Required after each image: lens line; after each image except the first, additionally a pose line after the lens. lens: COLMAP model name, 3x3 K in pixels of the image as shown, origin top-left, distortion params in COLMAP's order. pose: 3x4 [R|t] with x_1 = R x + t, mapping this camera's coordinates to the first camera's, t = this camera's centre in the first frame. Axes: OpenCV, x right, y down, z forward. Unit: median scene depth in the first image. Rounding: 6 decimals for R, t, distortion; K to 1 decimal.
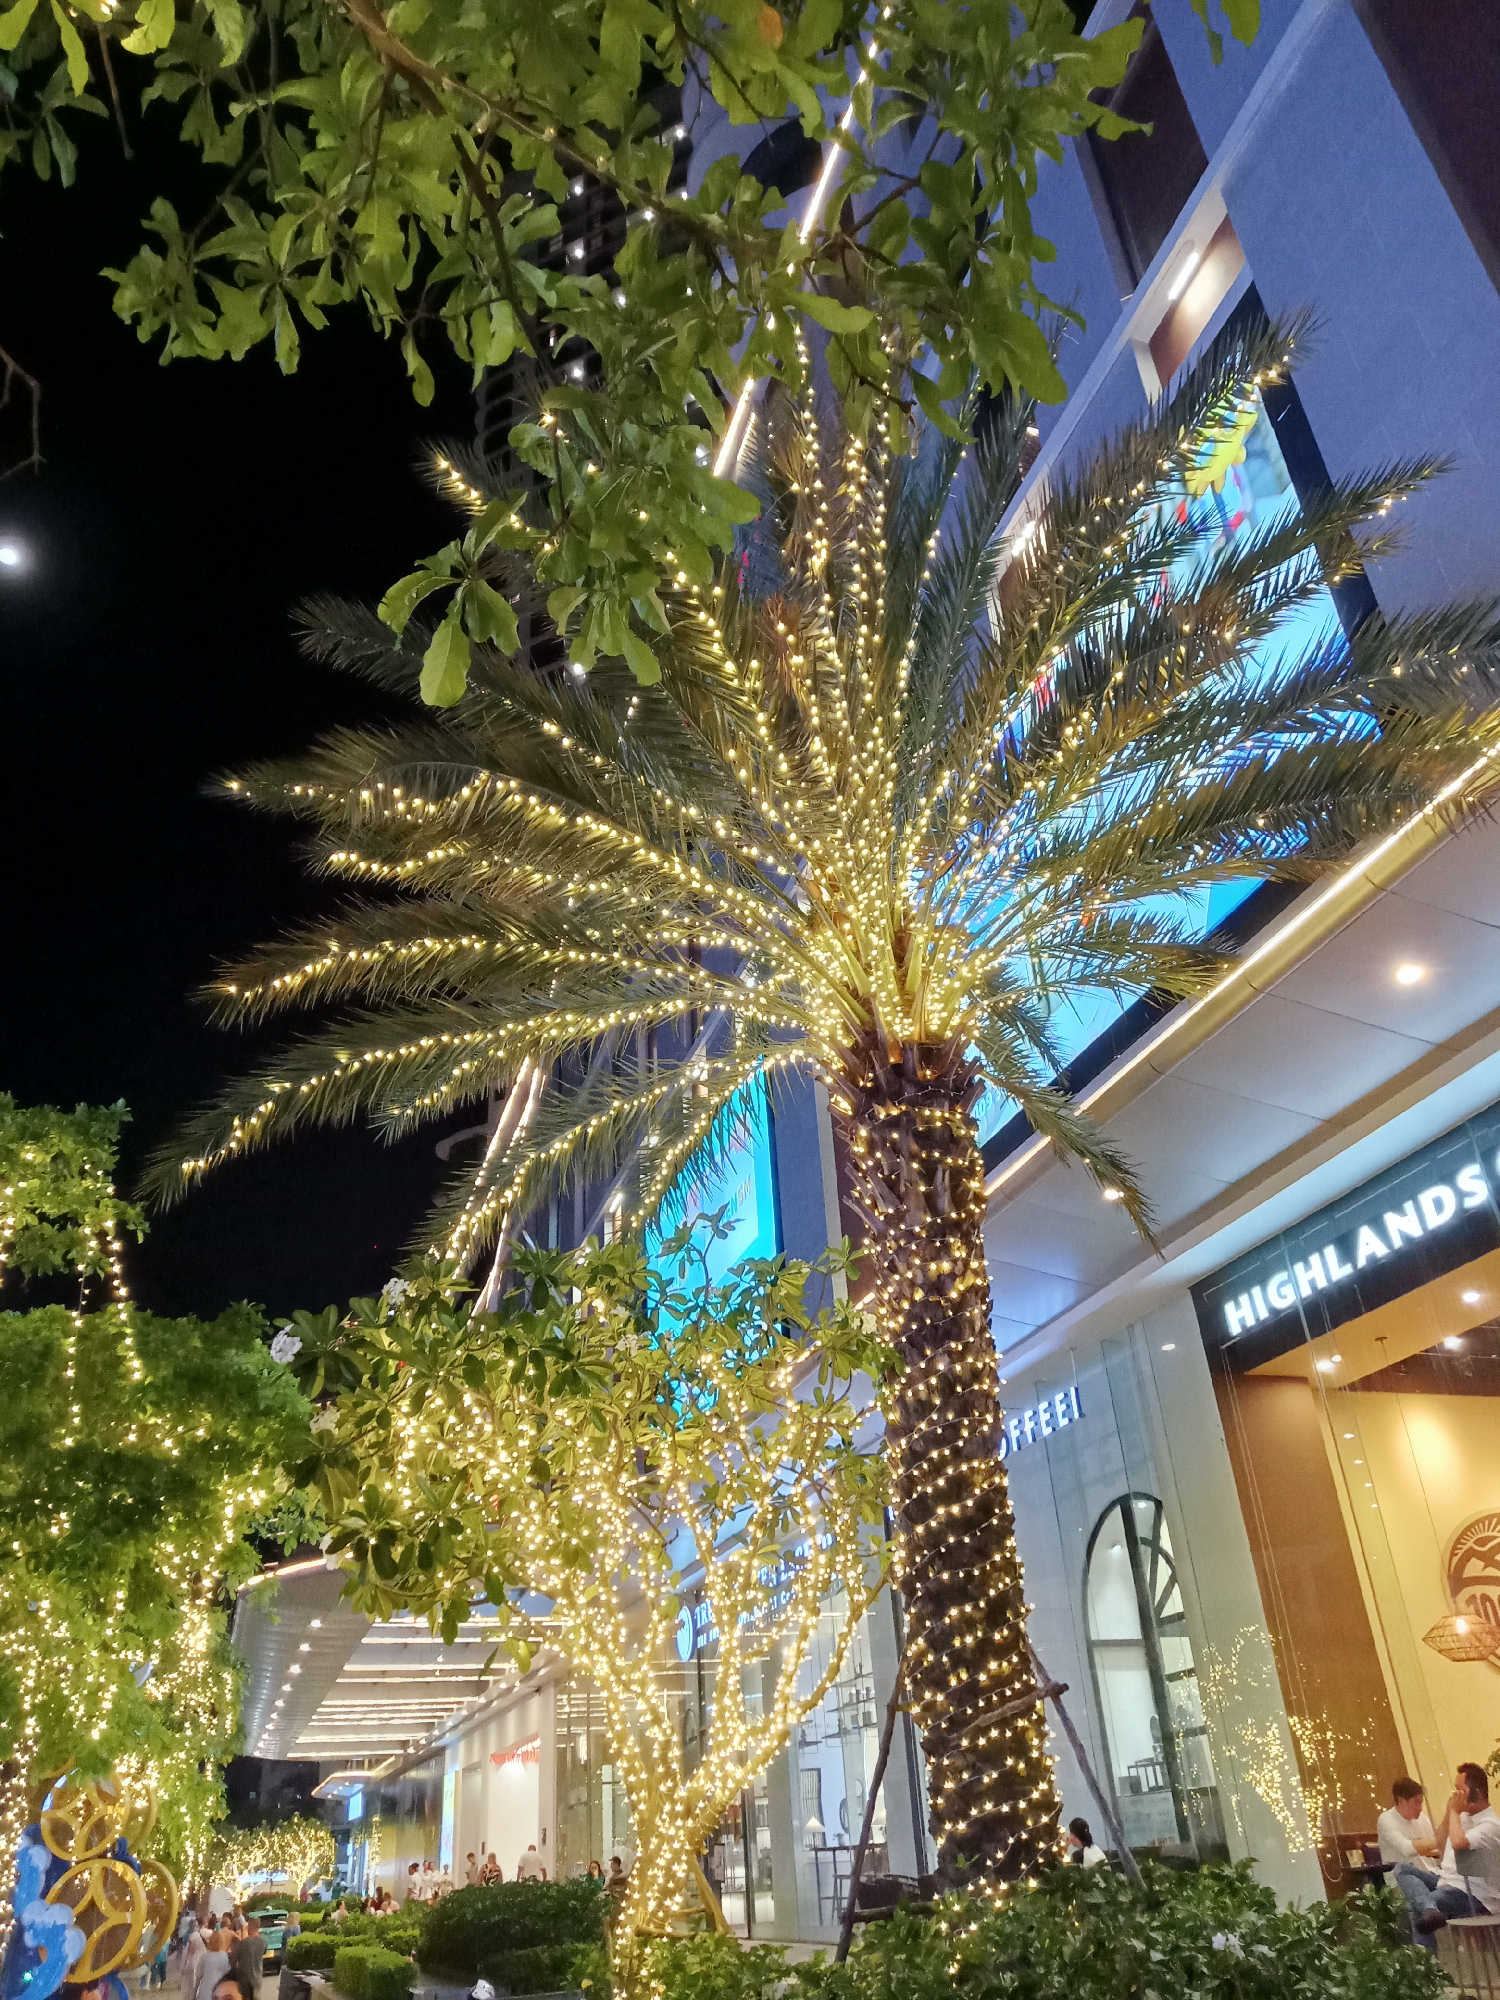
lens RADIAL K [[1543.3, 0, 754.1], [0, 1543.3, 1009.3], [0, 0, 1]] dist [0.045454, -0.066515]
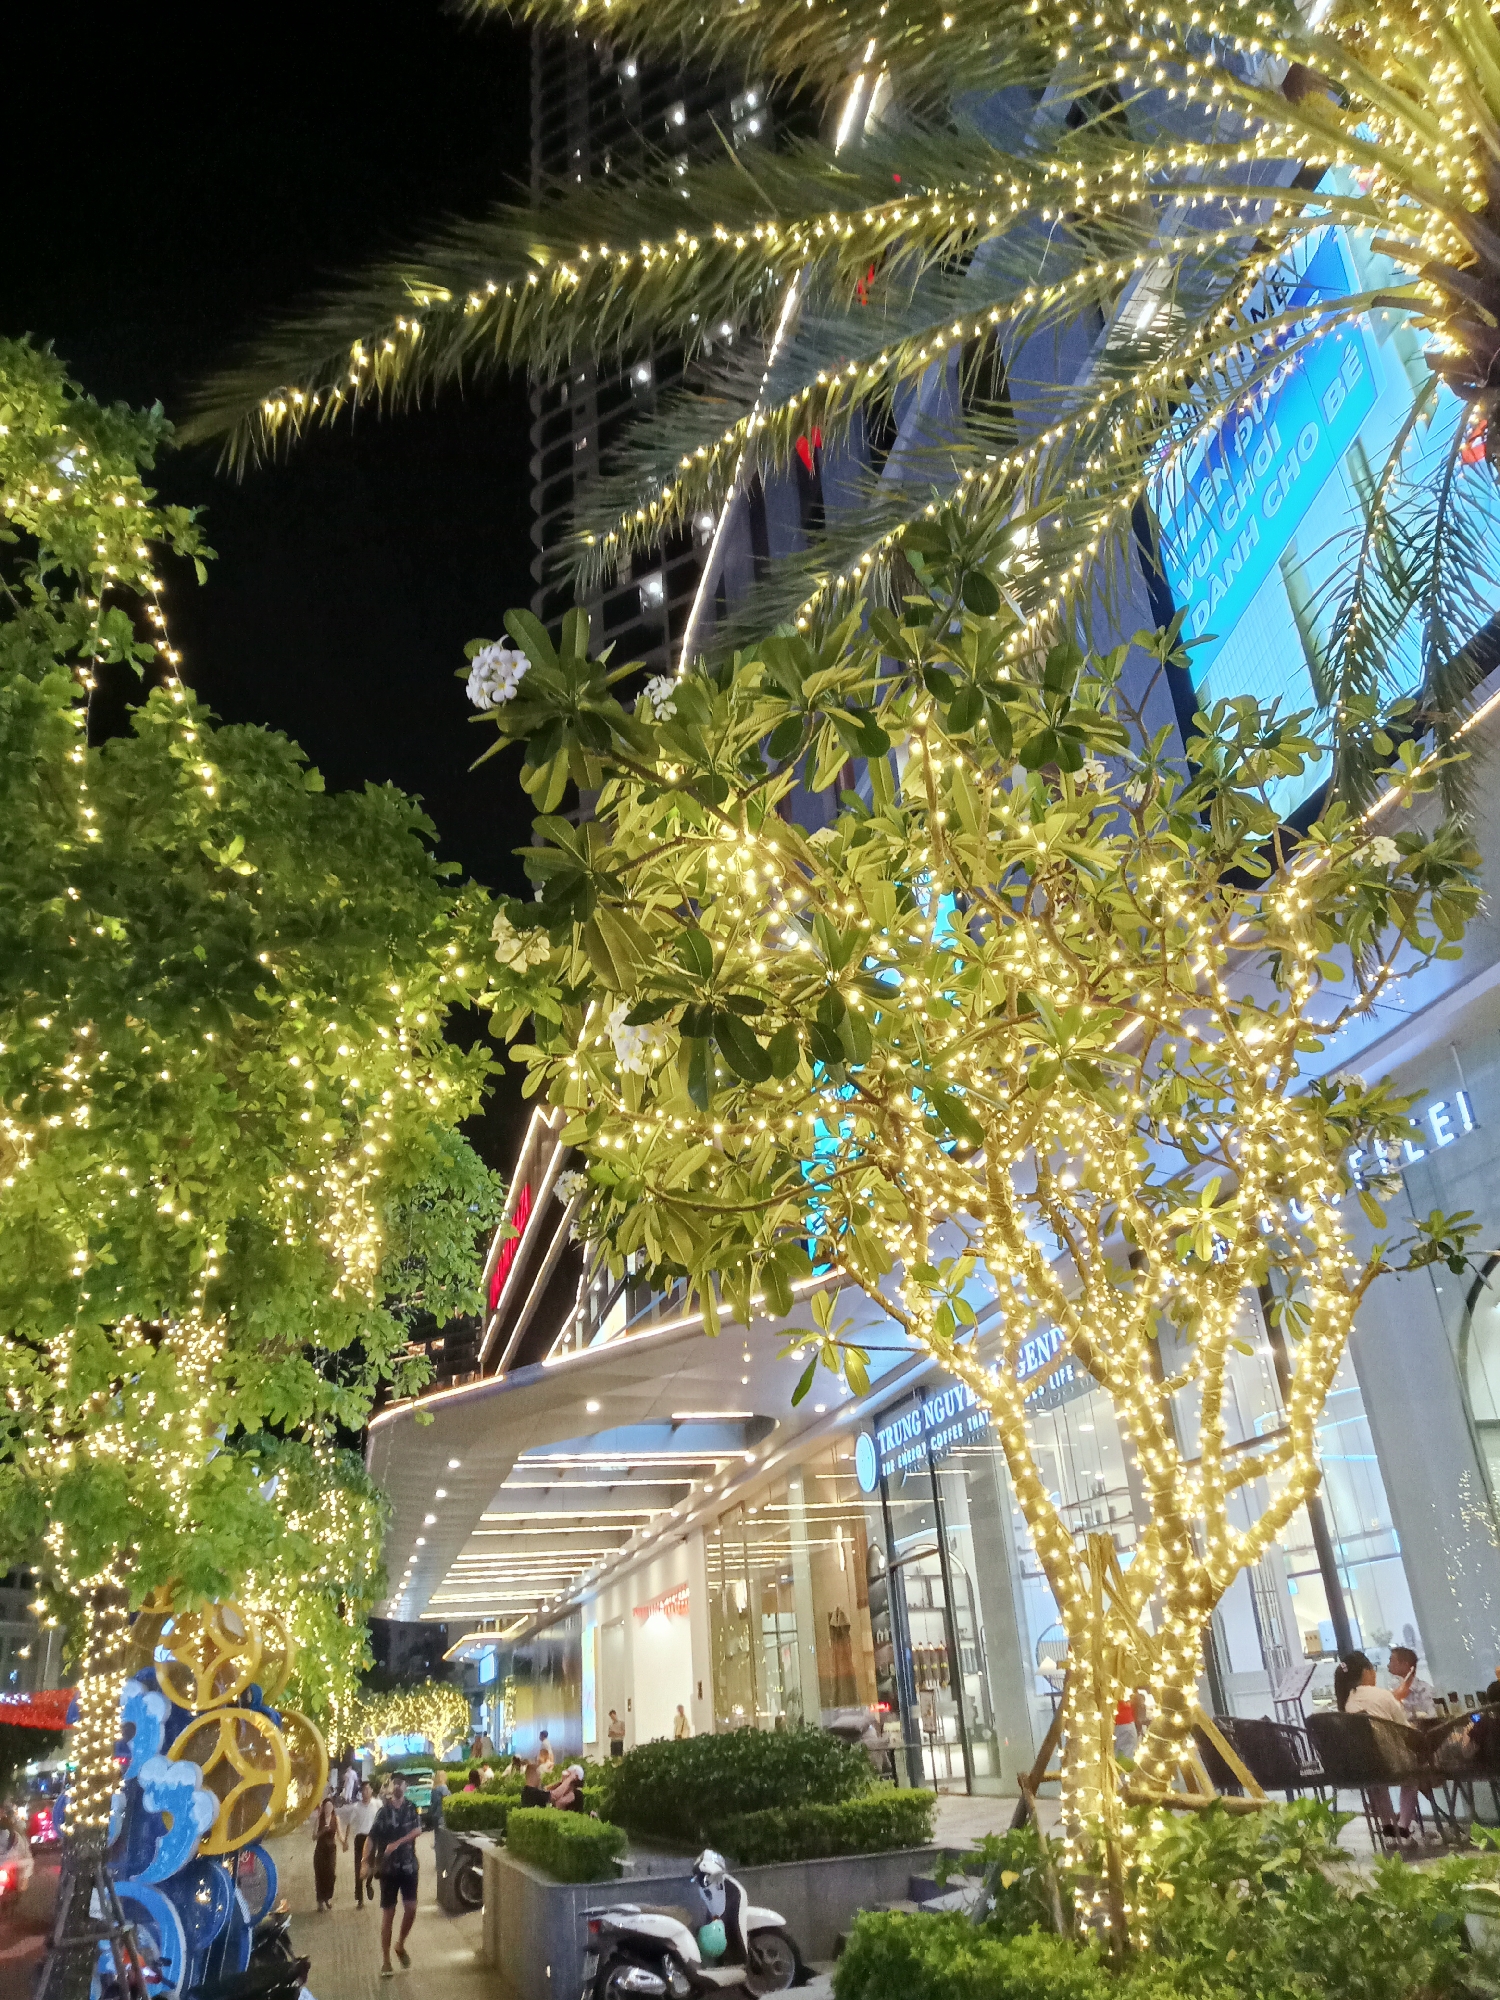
lens RADIAL K [[1575.2, 0, 750.0], [0, 1575.2, 1000.0], [0, 0, 1]] dist [0.211157, -0.424301]
pose [[0.997210, -0.037002, -0.064833, -0.055202], [0.042221, 0.995814, 0.081064, 0.081999], [0.061562, -0.083575, 0.994598, 0.141054]]
